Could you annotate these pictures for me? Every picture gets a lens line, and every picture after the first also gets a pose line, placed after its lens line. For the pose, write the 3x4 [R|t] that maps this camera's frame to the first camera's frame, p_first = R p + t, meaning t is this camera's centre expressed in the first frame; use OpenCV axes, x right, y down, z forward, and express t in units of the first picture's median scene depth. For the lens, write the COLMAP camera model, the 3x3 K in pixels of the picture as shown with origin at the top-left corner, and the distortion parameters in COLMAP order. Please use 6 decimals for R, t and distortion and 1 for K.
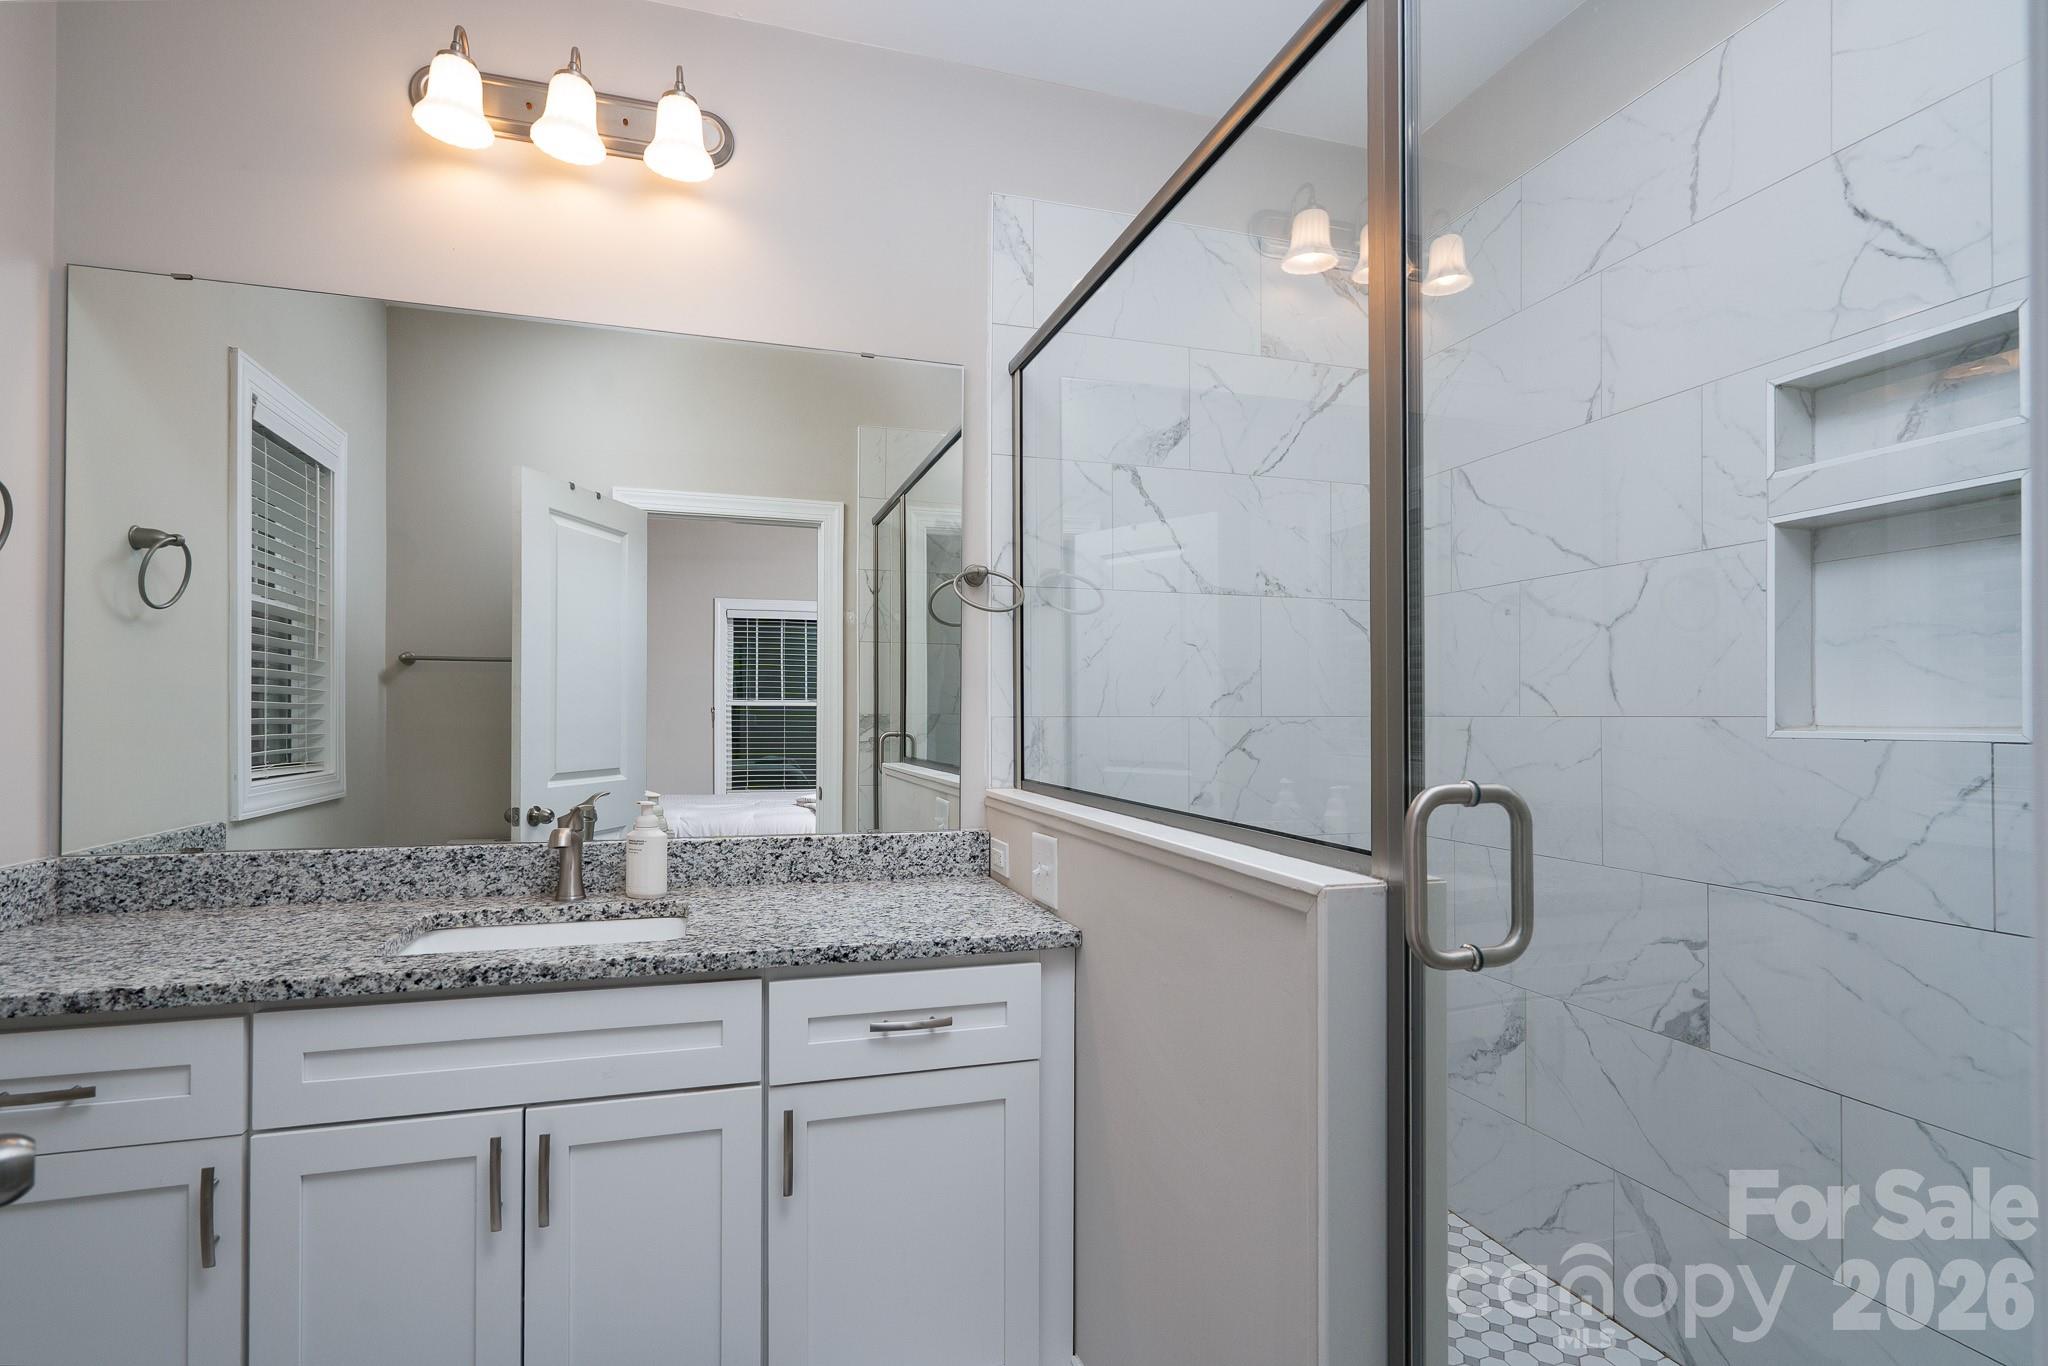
lens RADIAL K [[964.4, 0, 1016.2], [0, 964.4, 688.0], [0, 0, 1]] dist [-0.003115, 0.000351]
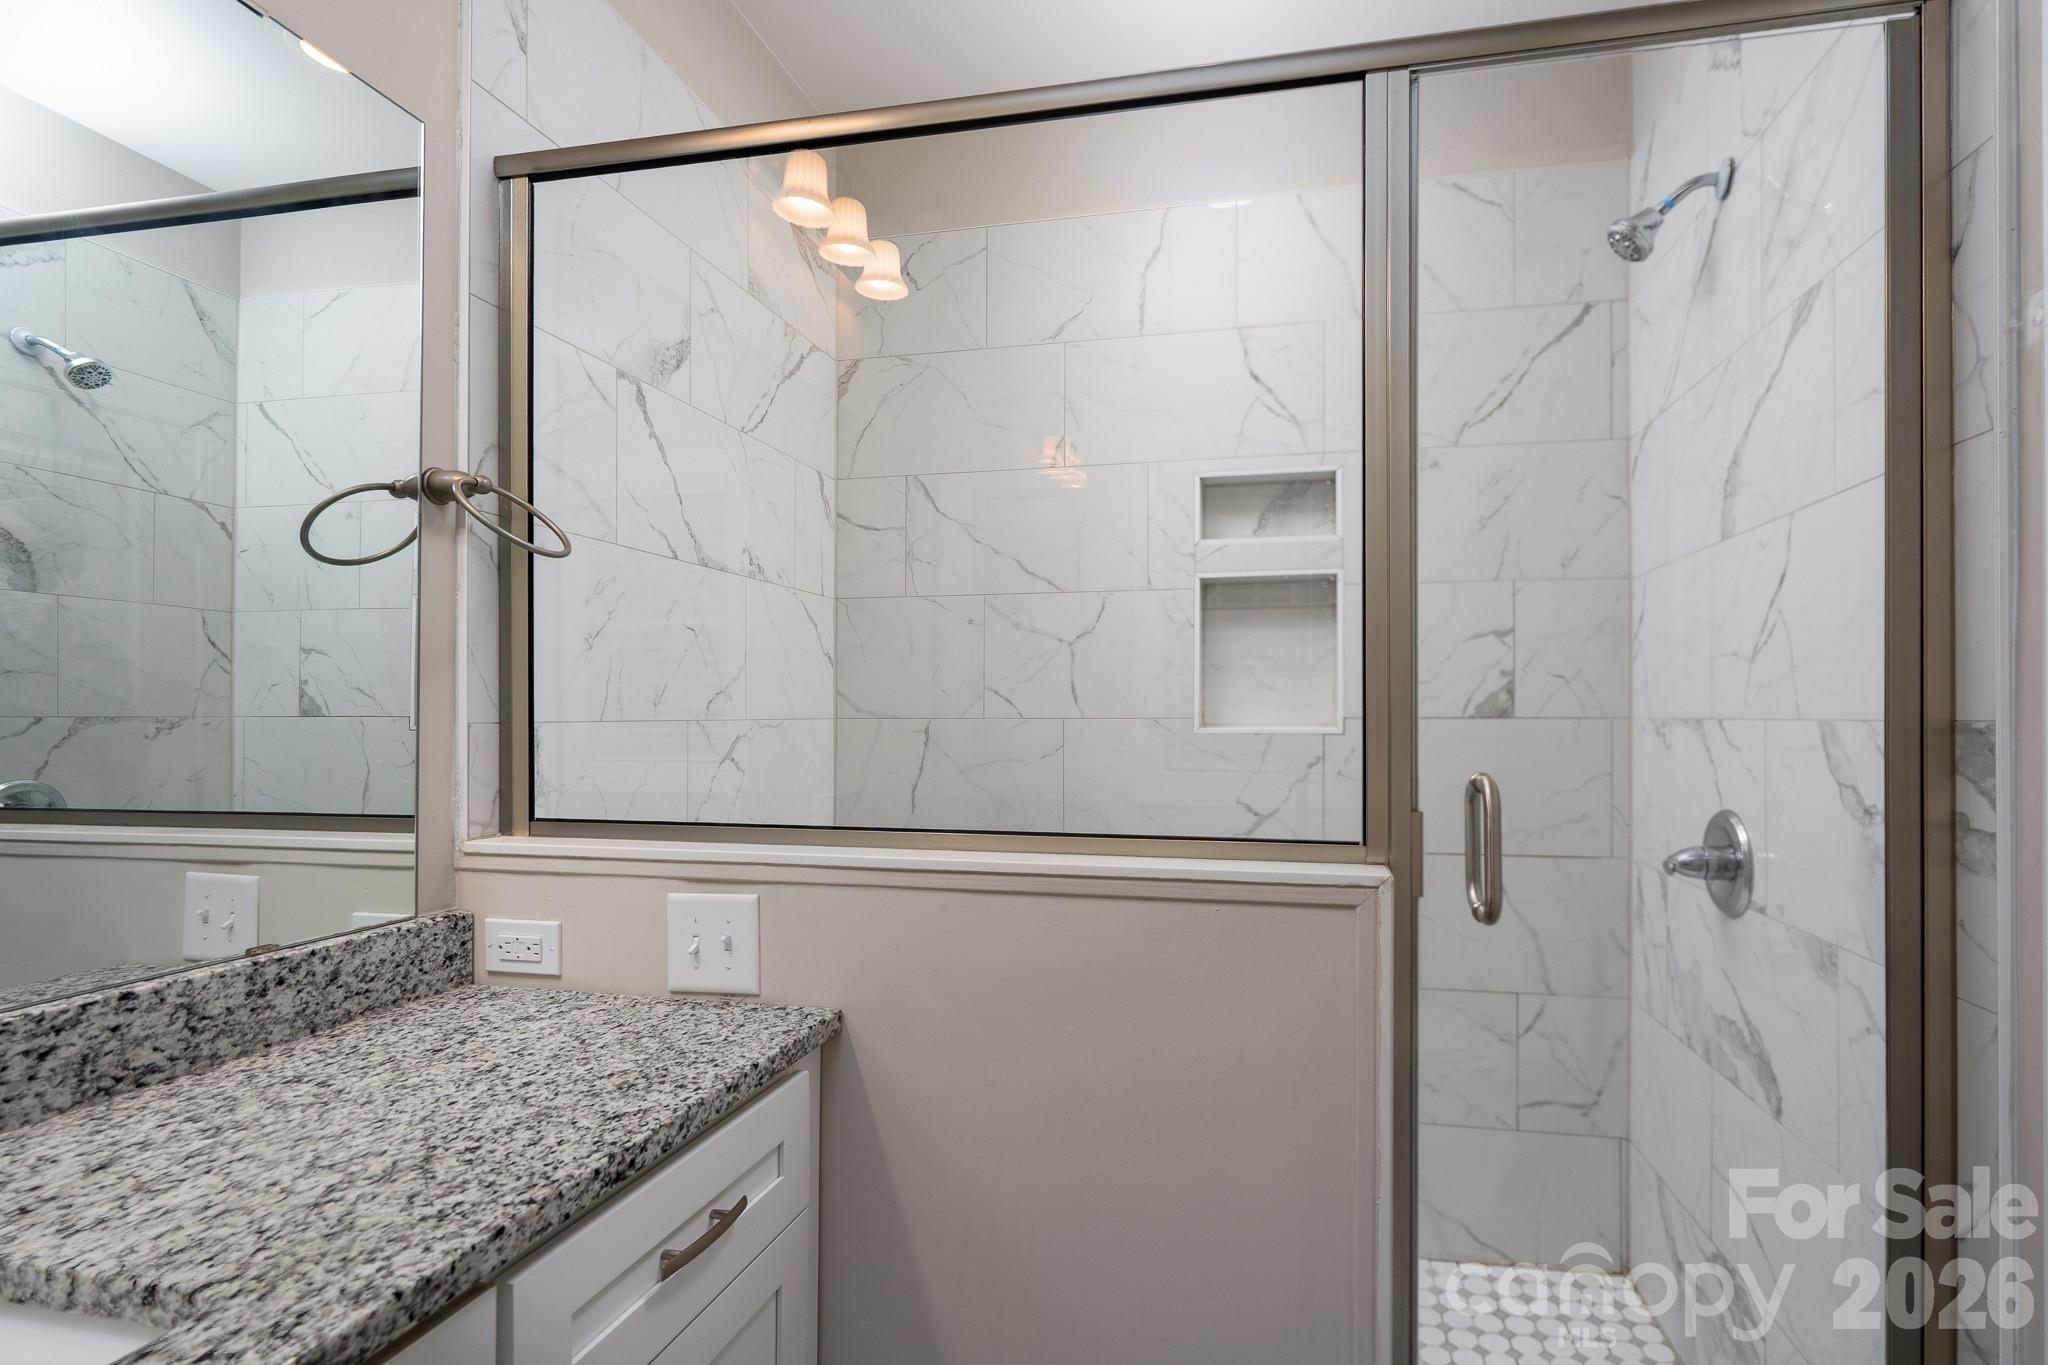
lens RADIAL K [[950.9, 0, 1131.3], [0, 950.9, 700.6], [0, 0, 1]] dist [-0.001572, 0.000486]
pose [[0.471647, 0.010865, 0.881720, -0.419106], [-0.023828, 0.999716, 0.000426, 0.005957], [-0.881465, -0.021210, 0.471772, 0.401713]]
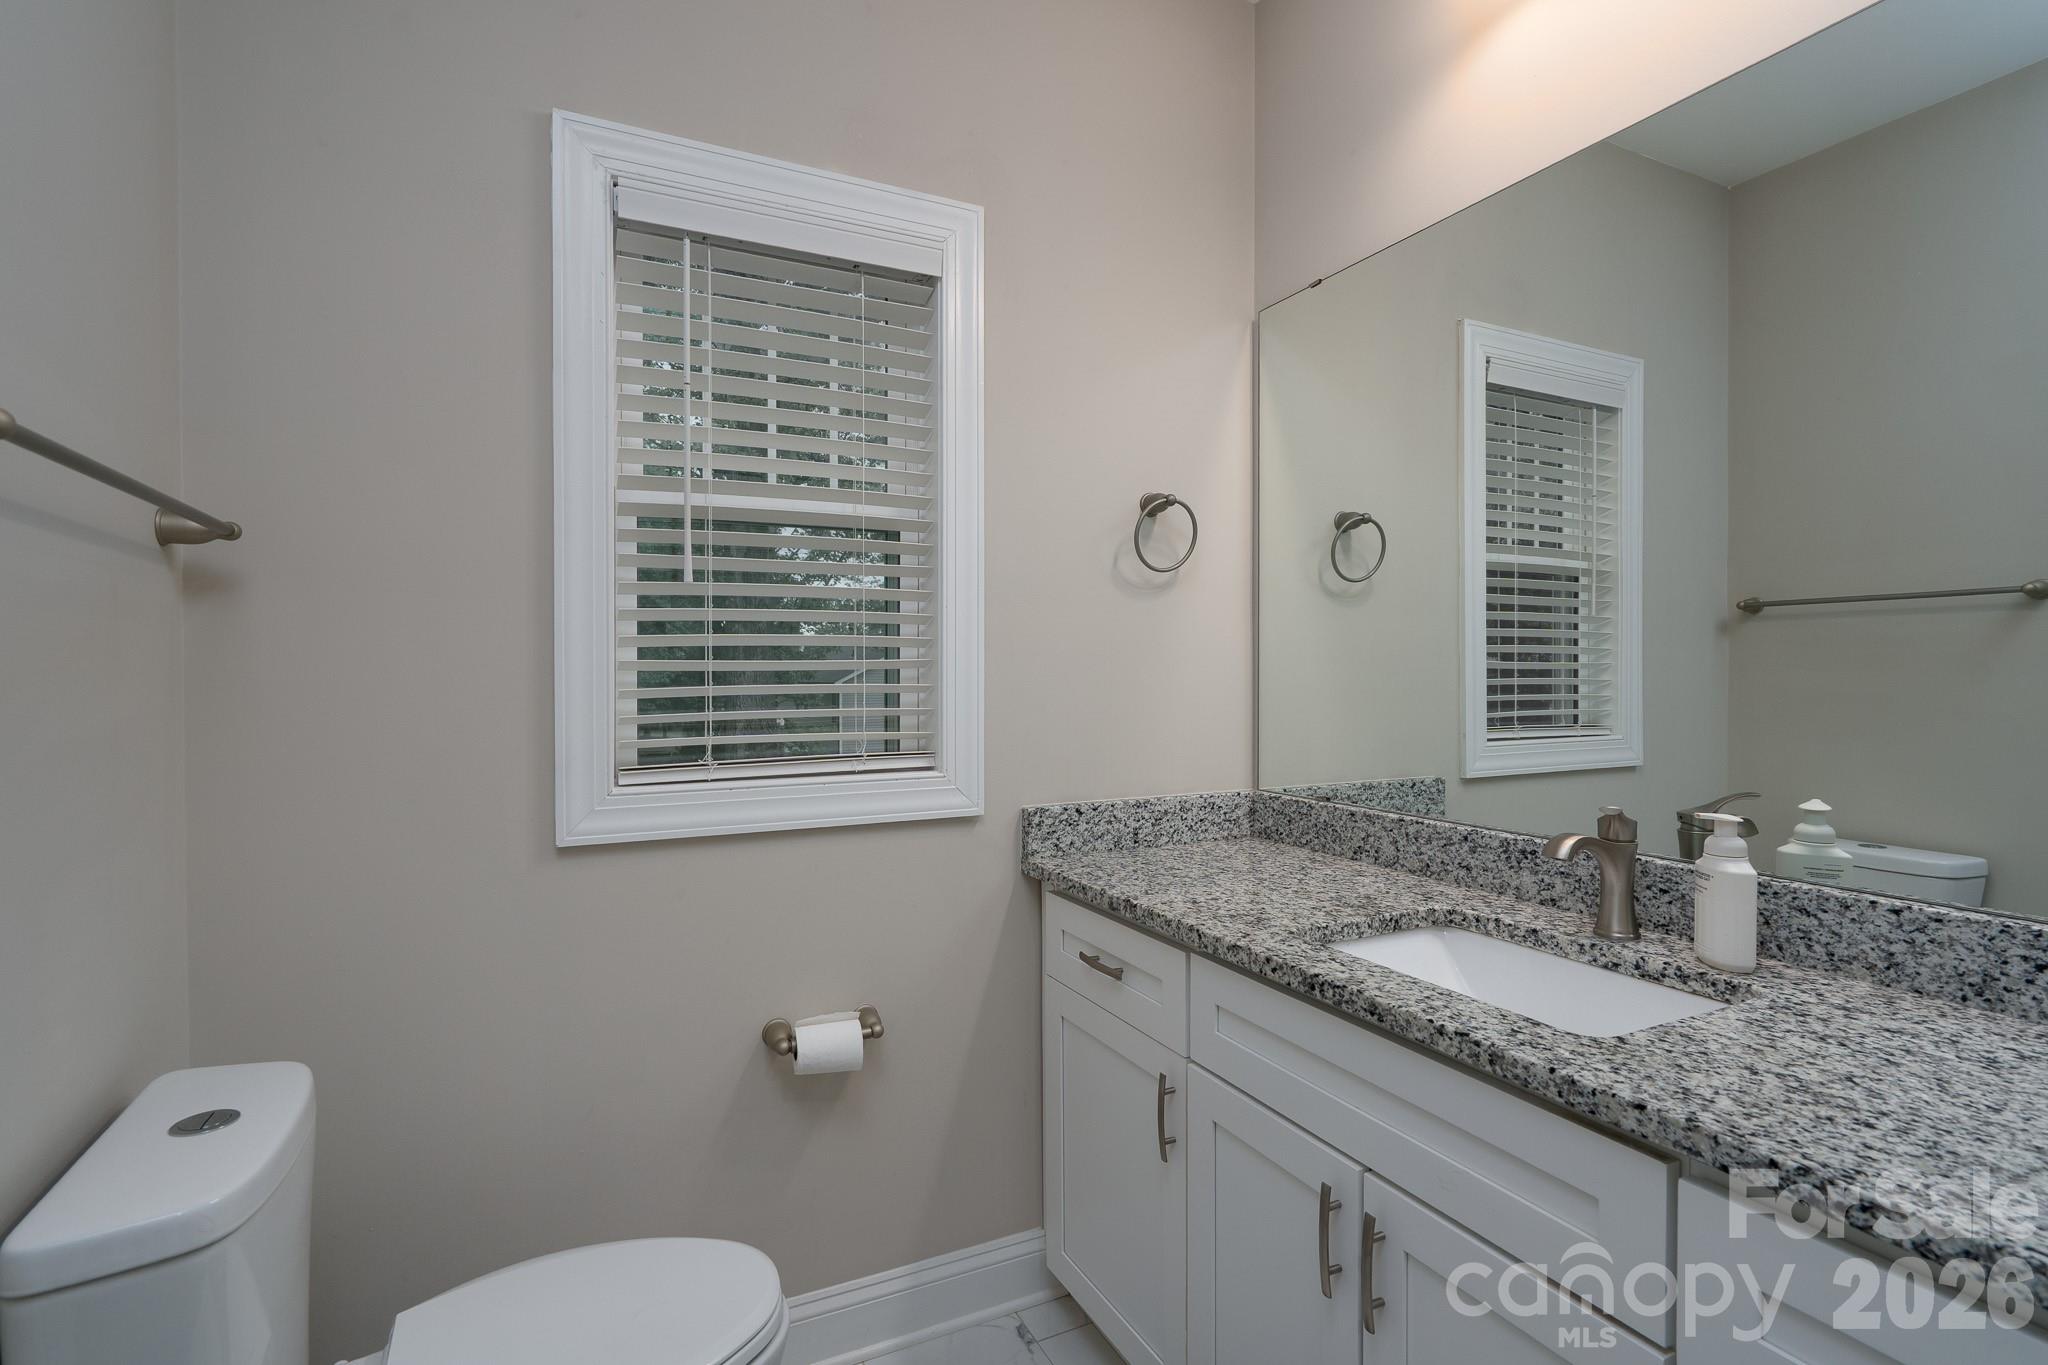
lens RADIAL K [[964.4, 0, 1016.2], [0, 964.4, 687.5], [0, 0, 1]] dist [-0.003115, 0.000351]
pose [[0.138204, 0.013527, -0.990311, 0.174269], [0.029855, 0.999395, 0.017818, 0.008846], [0.989954, -0.032028, 0.137717, 0.447262]]
